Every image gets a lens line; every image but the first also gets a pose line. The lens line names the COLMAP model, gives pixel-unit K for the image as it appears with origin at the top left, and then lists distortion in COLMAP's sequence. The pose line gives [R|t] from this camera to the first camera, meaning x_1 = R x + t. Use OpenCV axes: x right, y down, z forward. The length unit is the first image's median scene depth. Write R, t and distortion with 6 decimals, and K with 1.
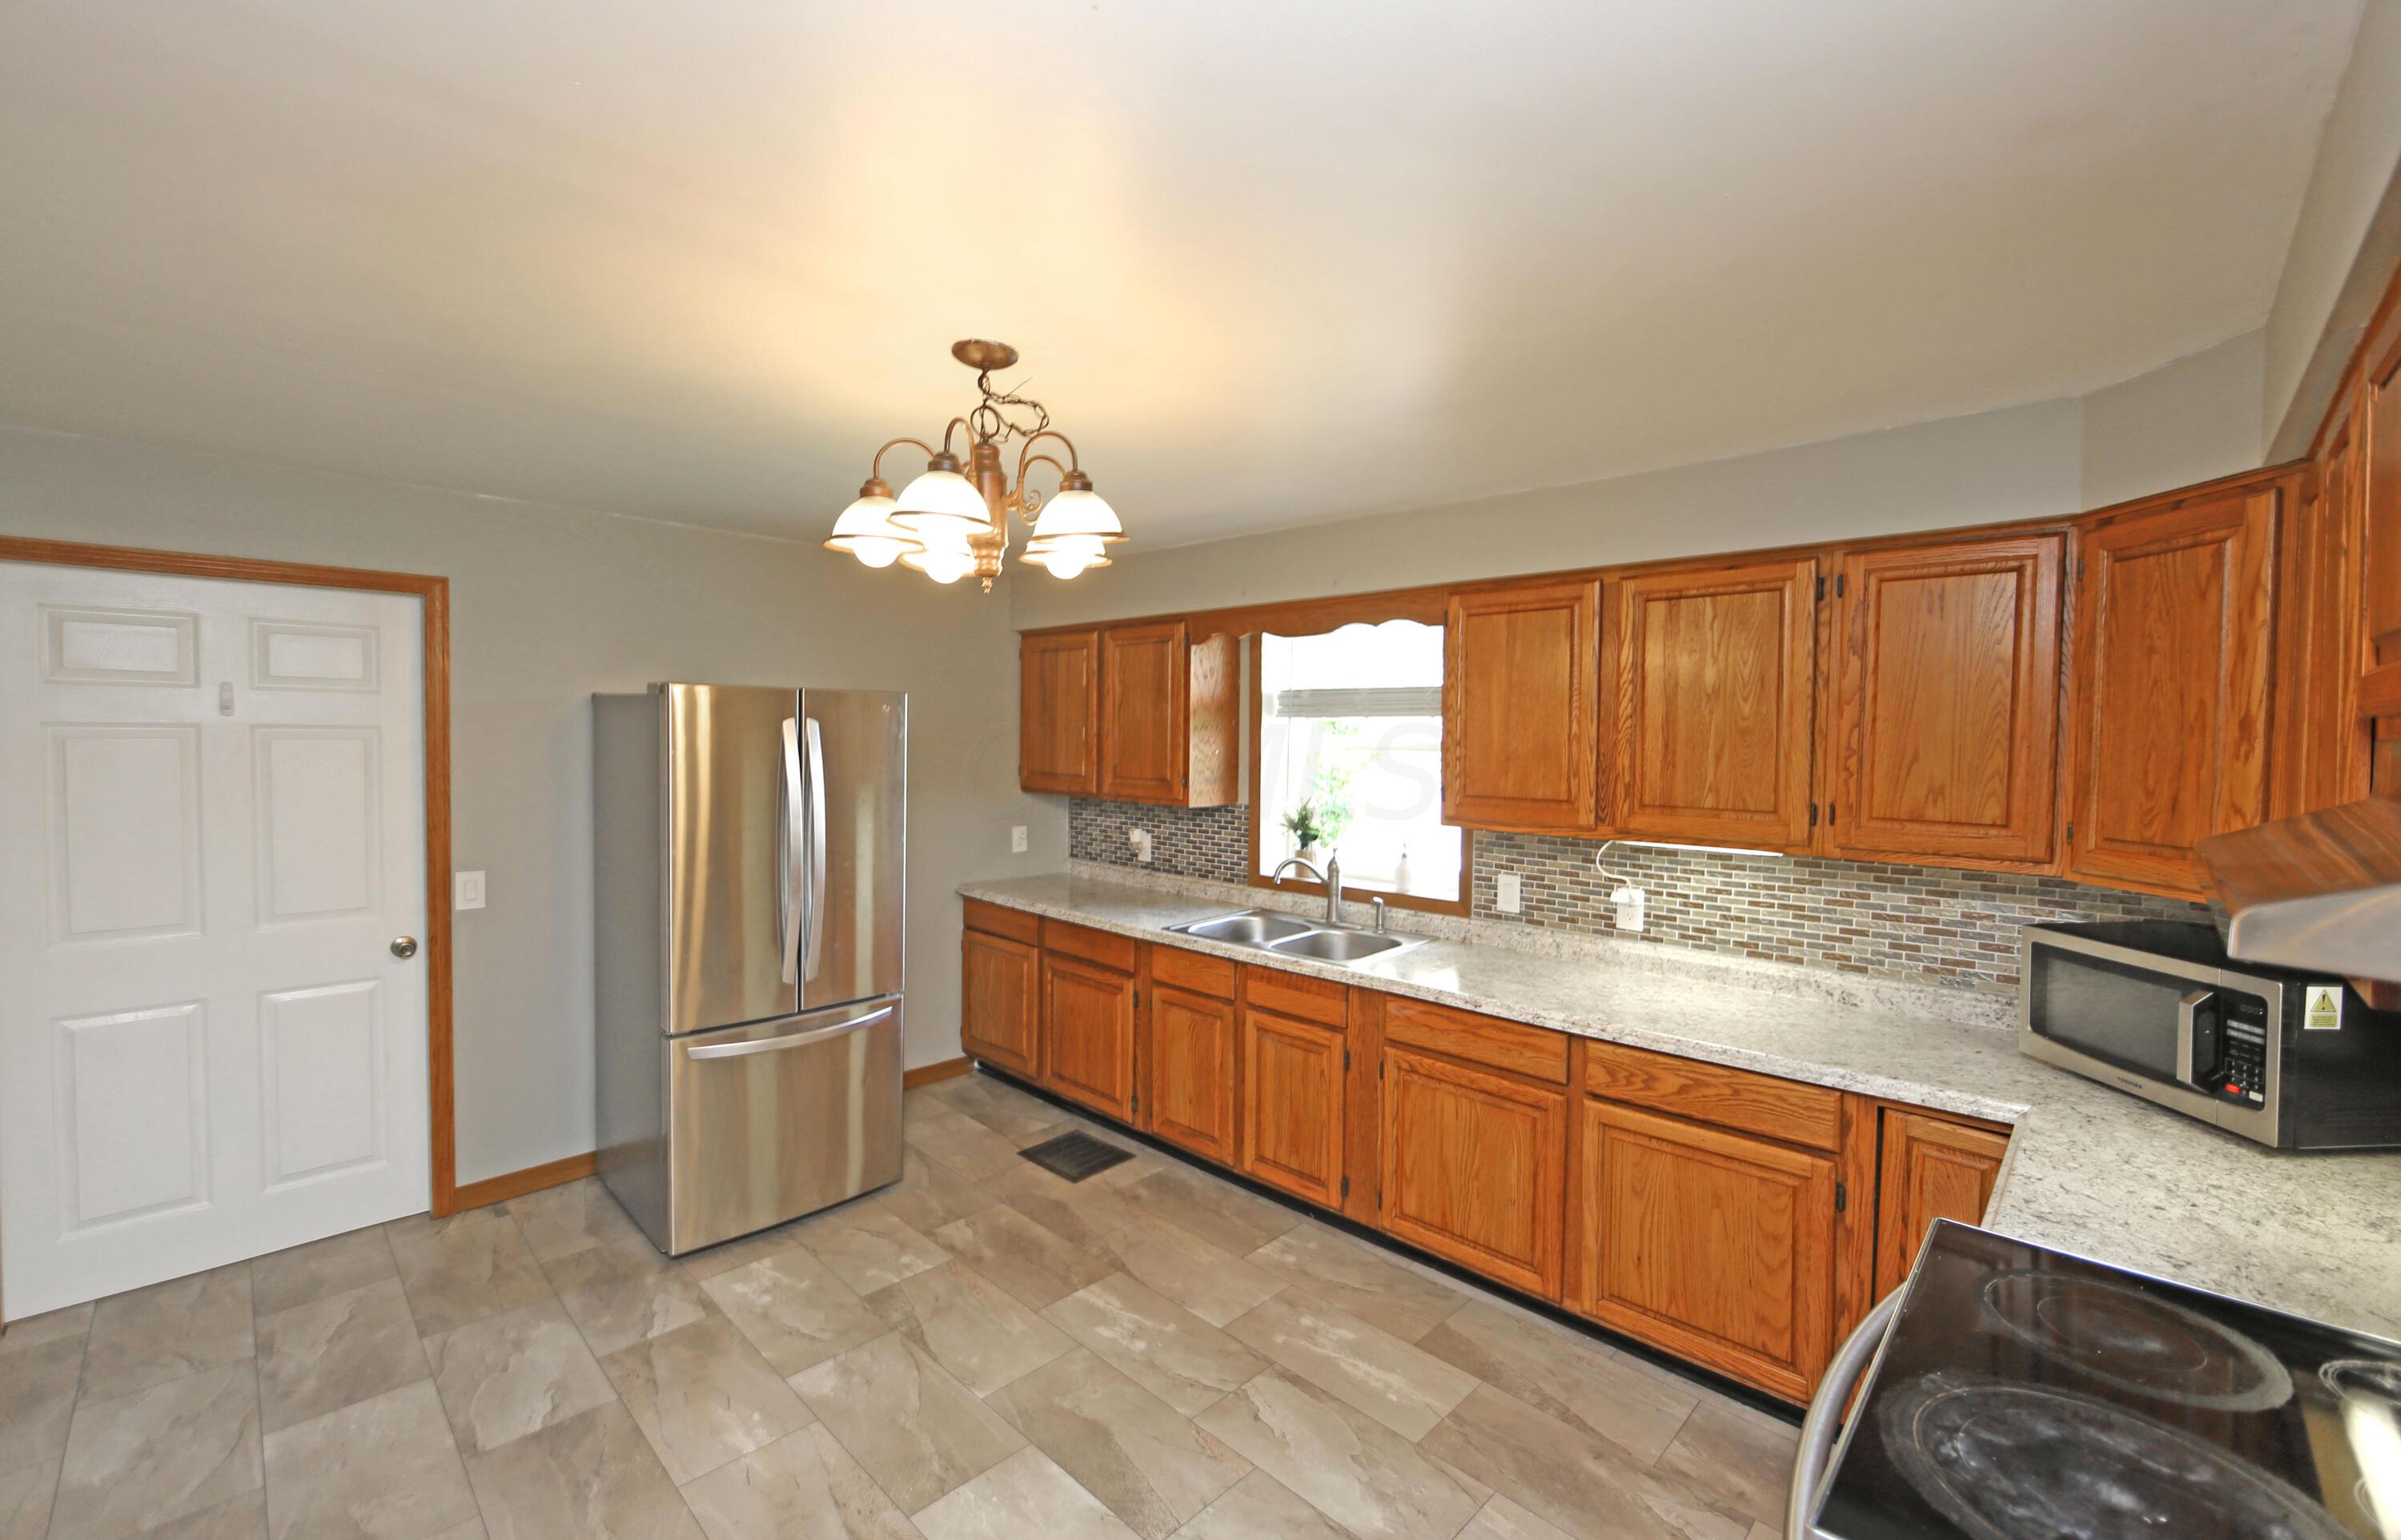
lens RADIAL K [[976.7, 0, 1208.8], [0, 976.7, 767.9], [0, 0, 1]] dist [-0.013571, 0.000176]
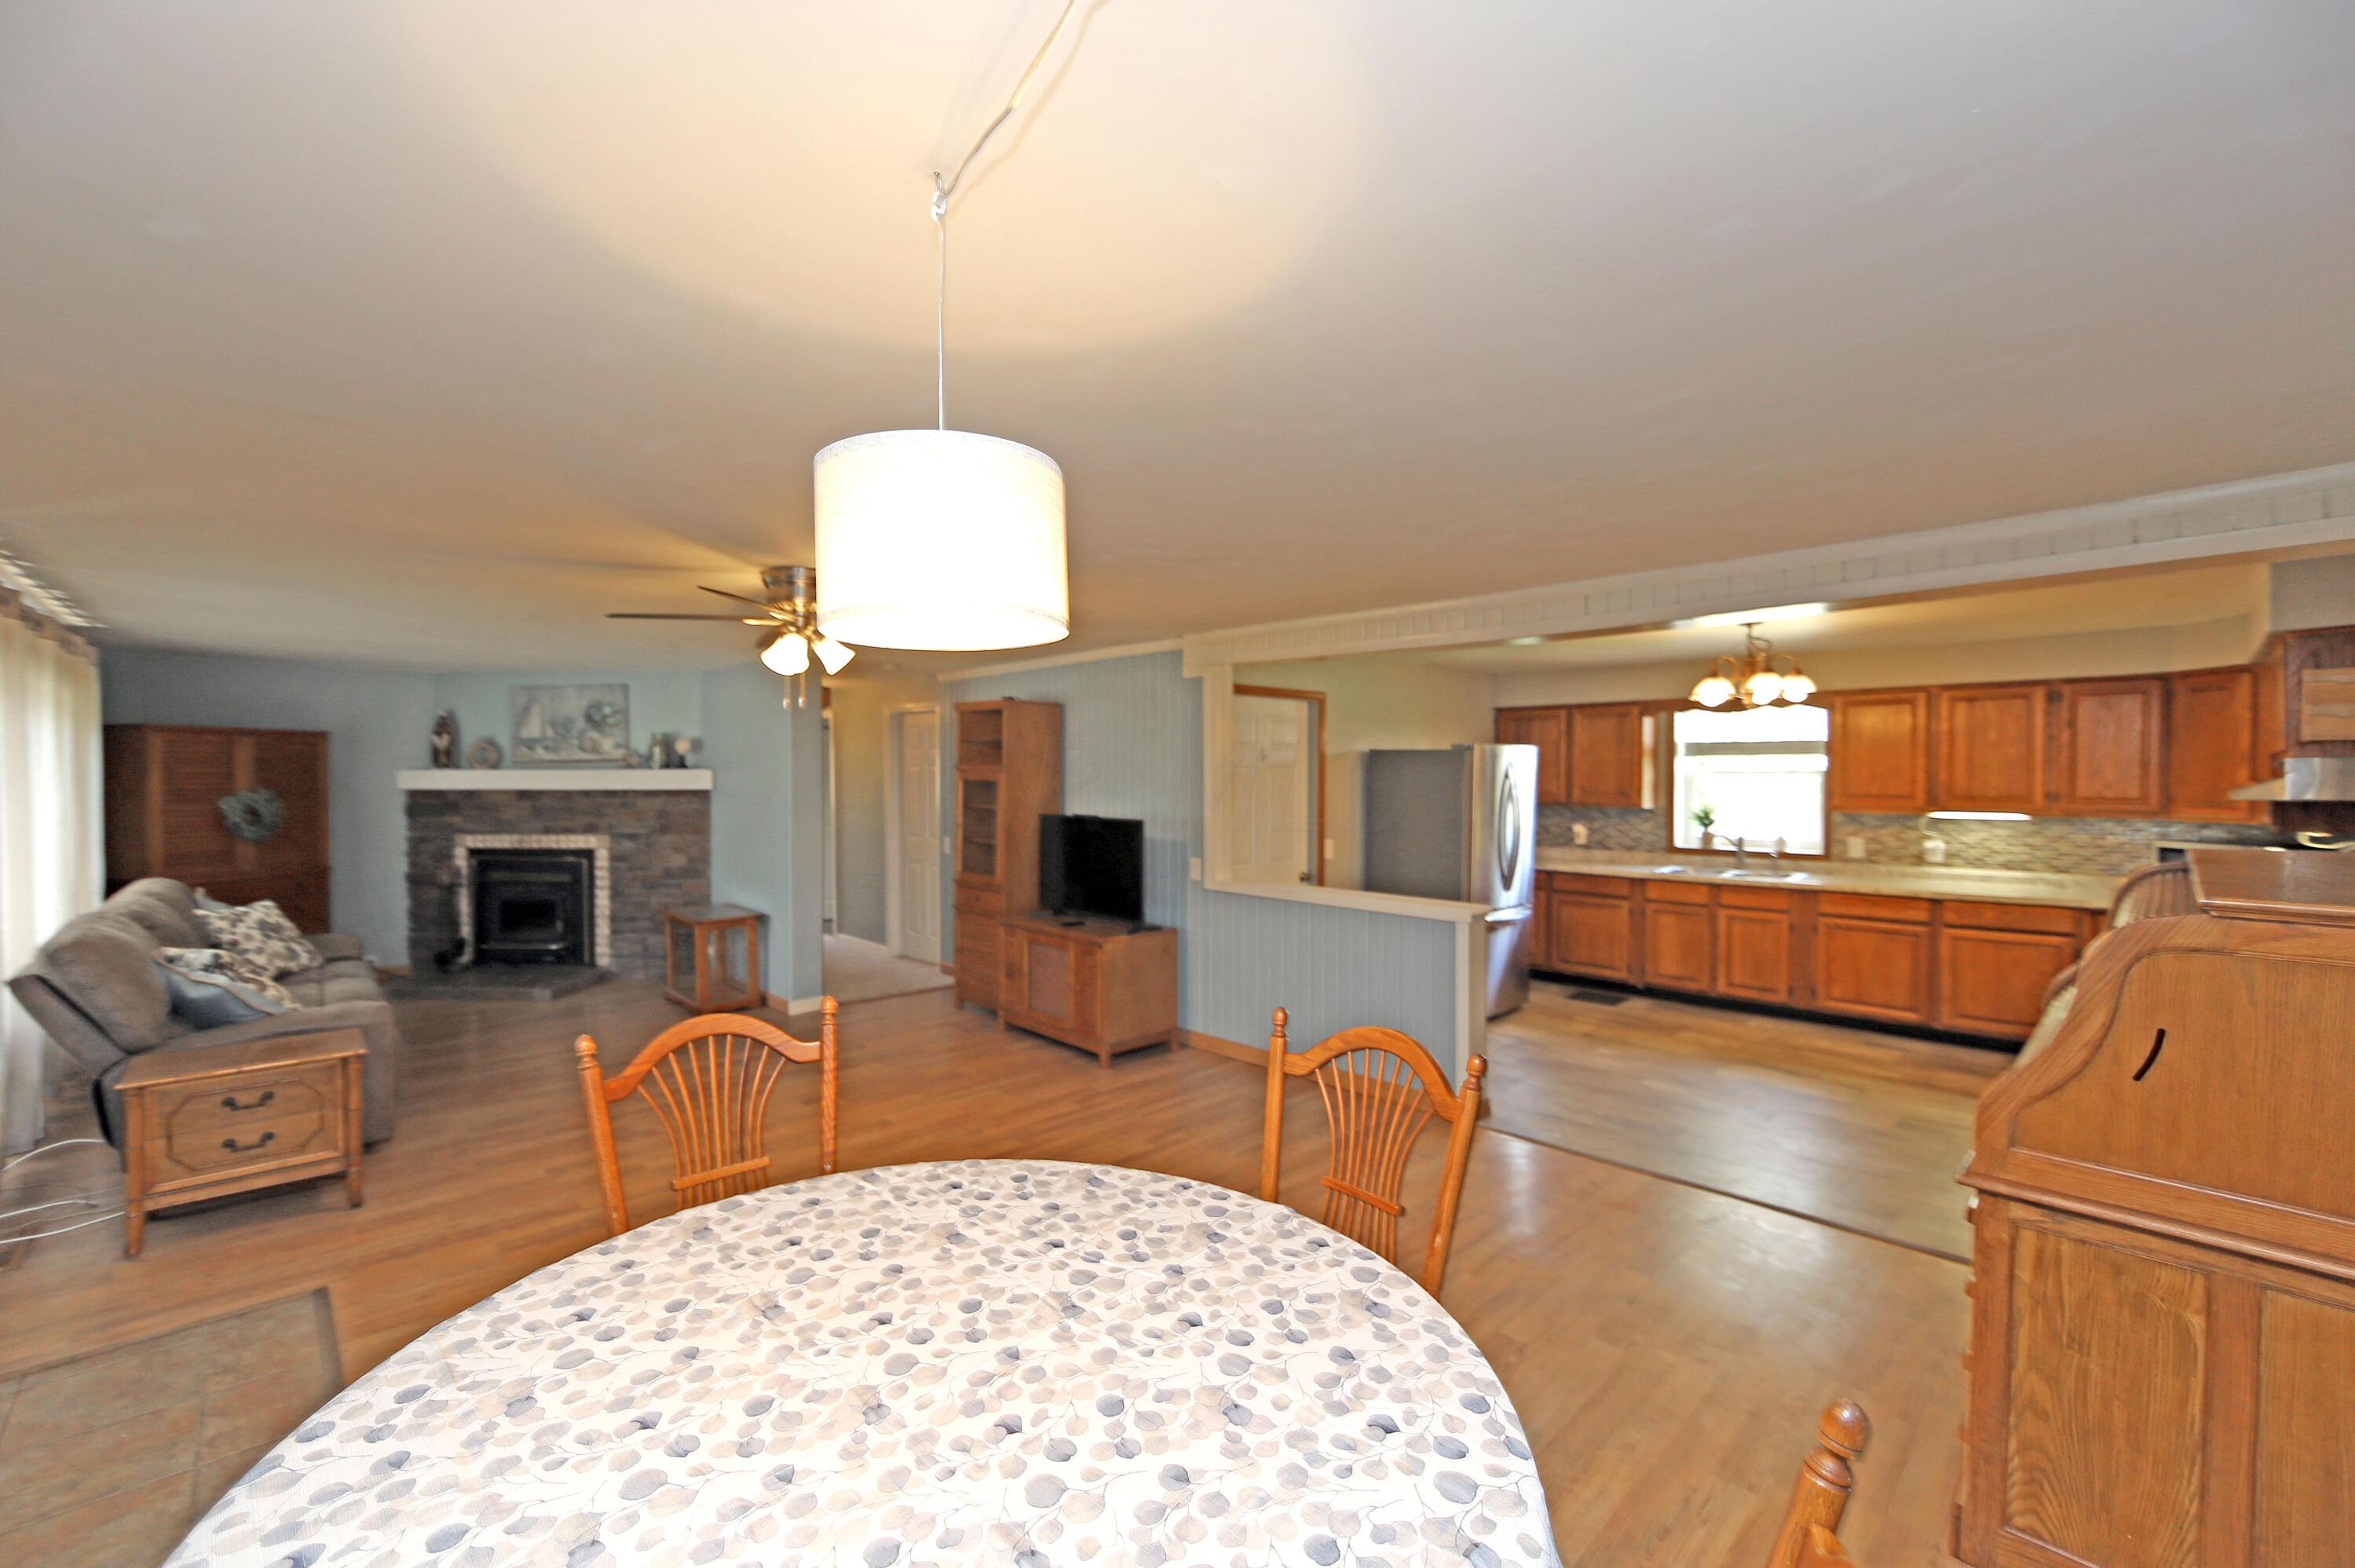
lens RADIAL K [[969.2, 0, 1165.8], [0, 969.2, 789.0], [0, 0, 1]] dist [-0.009454, 0.000025]
pose [[0.998850, -0.010895, -0.046688, -1.119063], [0.010022, 0.999772, -0.018871, 0.041489], [0.046883, 0.018381, 0.998731, -1.123914]]
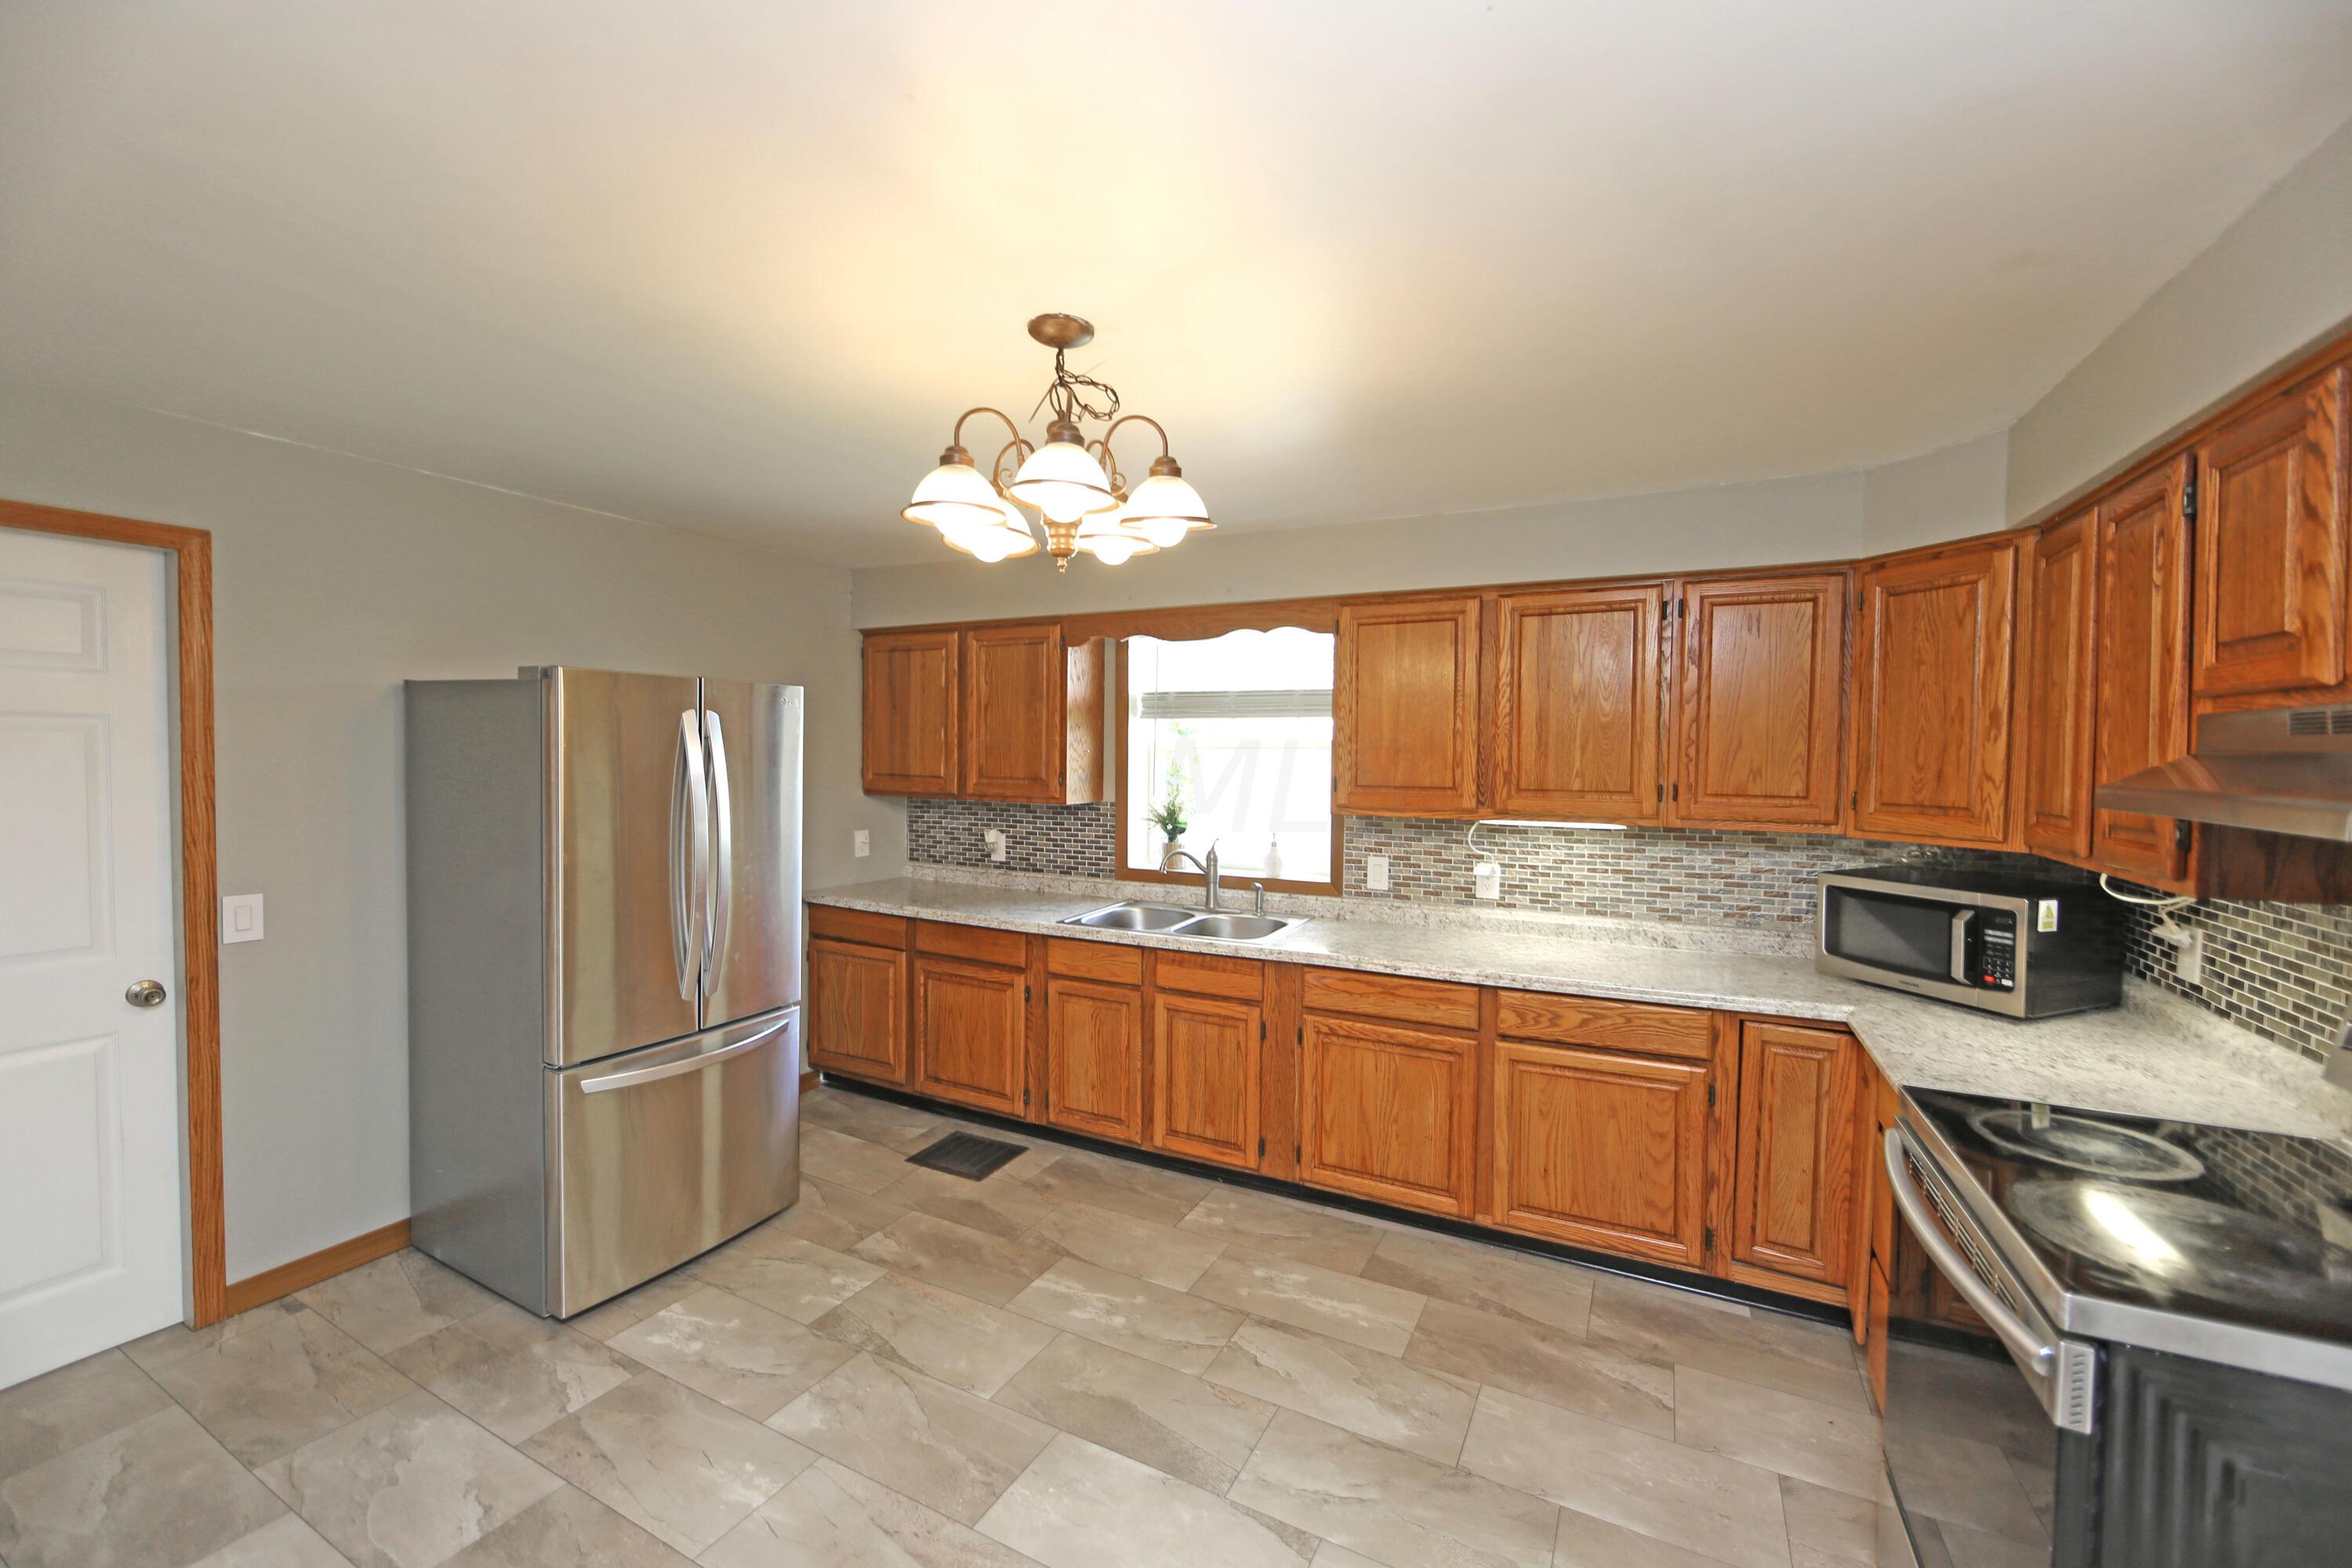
lens RADIAL K [[926.1, 0, 1180.4], [0, 926.1, 782.7], [0, 0, 1]] dist [-0.017097, 0.003440]
pose [[0.957777, -0.011032, 0.287301, -0.254347], [0.010511, 0.999939, 0.003355, 0.020847], [-0.287321, -0.000194, 0.957834, 0.044092]]
